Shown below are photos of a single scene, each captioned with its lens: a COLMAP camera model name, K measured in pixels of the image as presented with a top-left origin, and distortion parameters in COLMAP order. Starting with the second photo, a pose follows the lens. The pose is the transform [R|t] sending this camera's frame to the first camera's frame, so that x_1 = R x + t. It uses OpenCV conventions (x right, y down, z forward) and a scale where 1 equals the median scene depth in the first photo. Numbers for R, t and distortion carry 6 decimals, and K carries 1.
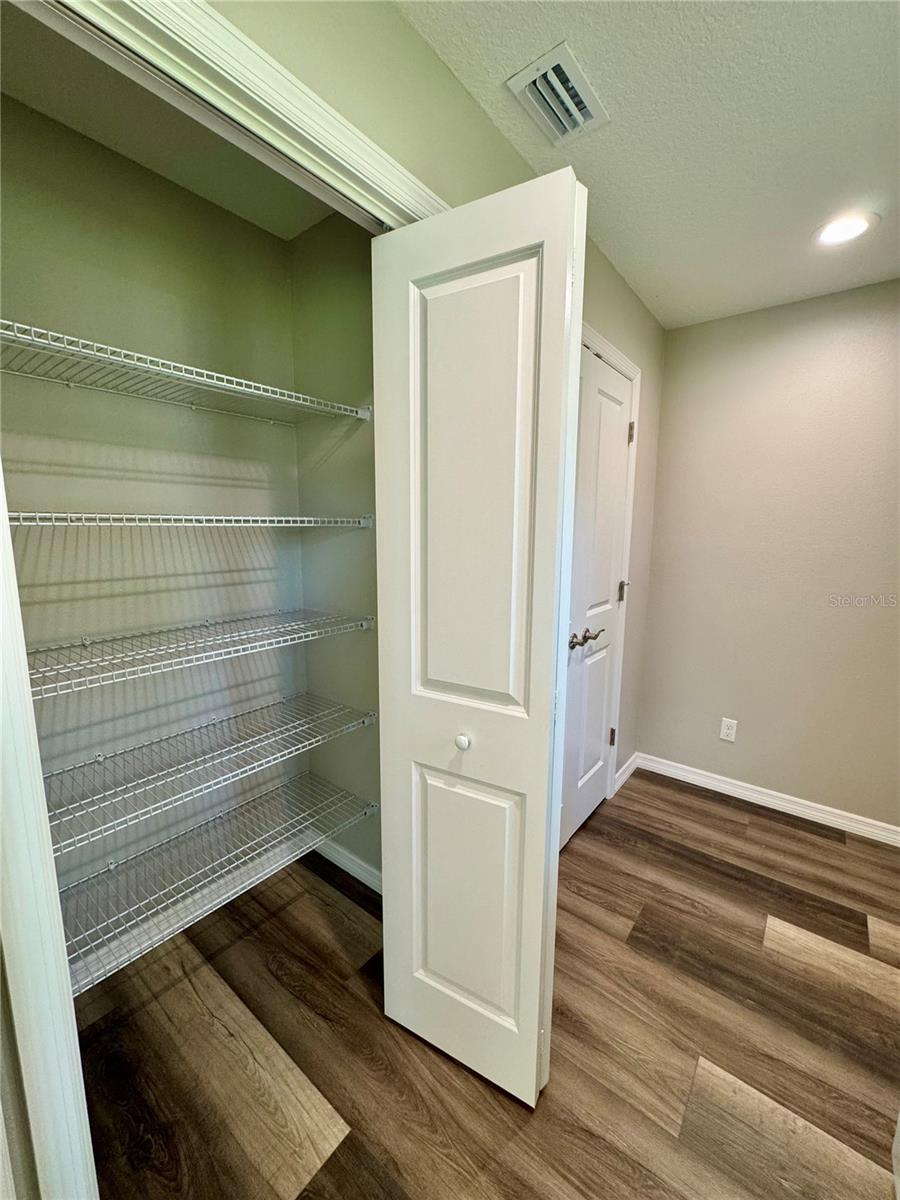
lens RADIAL K [[481.2, 0, 451.0], [0, 481.2, 597.6], [0, 0, 1]] dist [-0.000431, 0.000473]
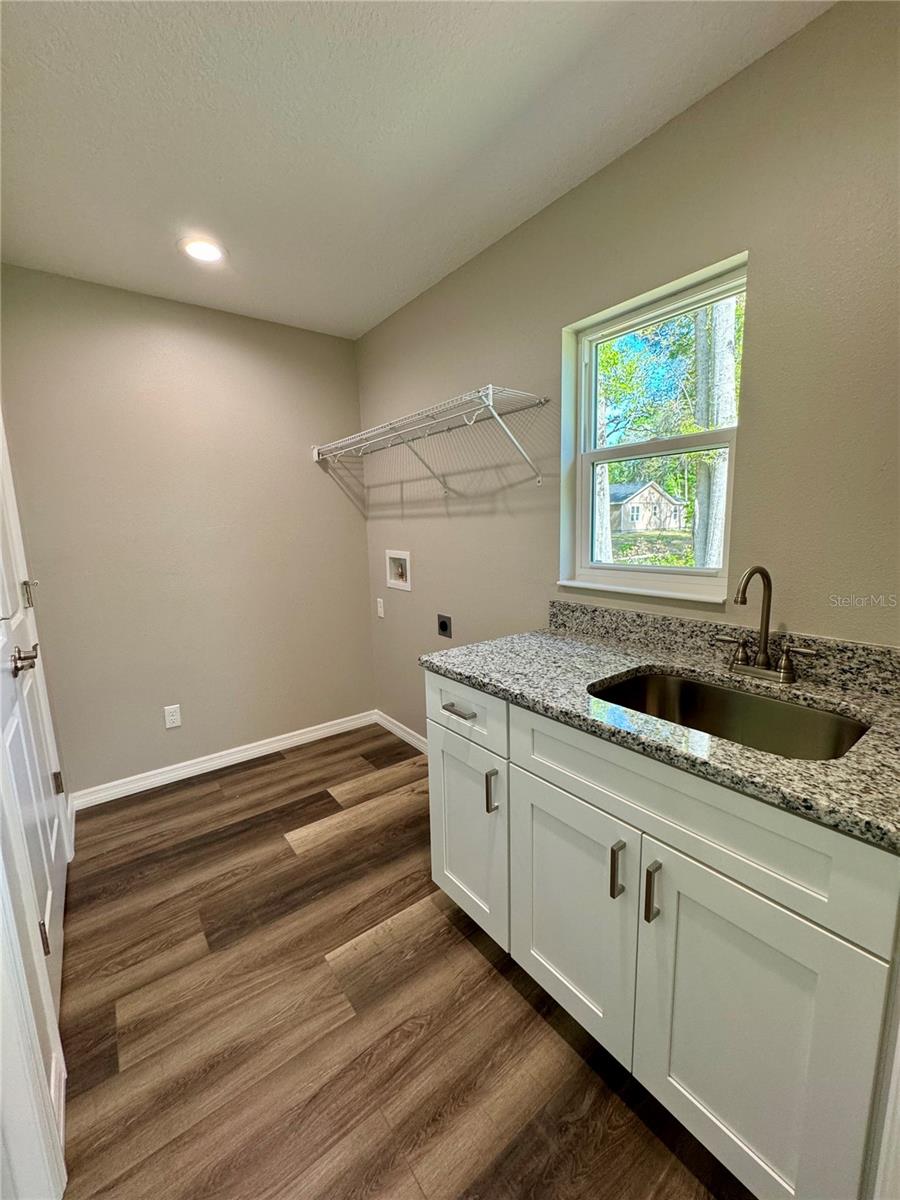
lens RADIAL K [[481.2, 0, 452.5], [0, 481.2, 601.6], [0, 0, 1]] dist [-0.000431, 0.000473]
pose [[0.261649, -0.170914, 0.949909, -0.234499], [0.170294, 0.976930, 0.128869, 0.017095], [-0.950021, 0.128046, 0.284719, 0.179850]]
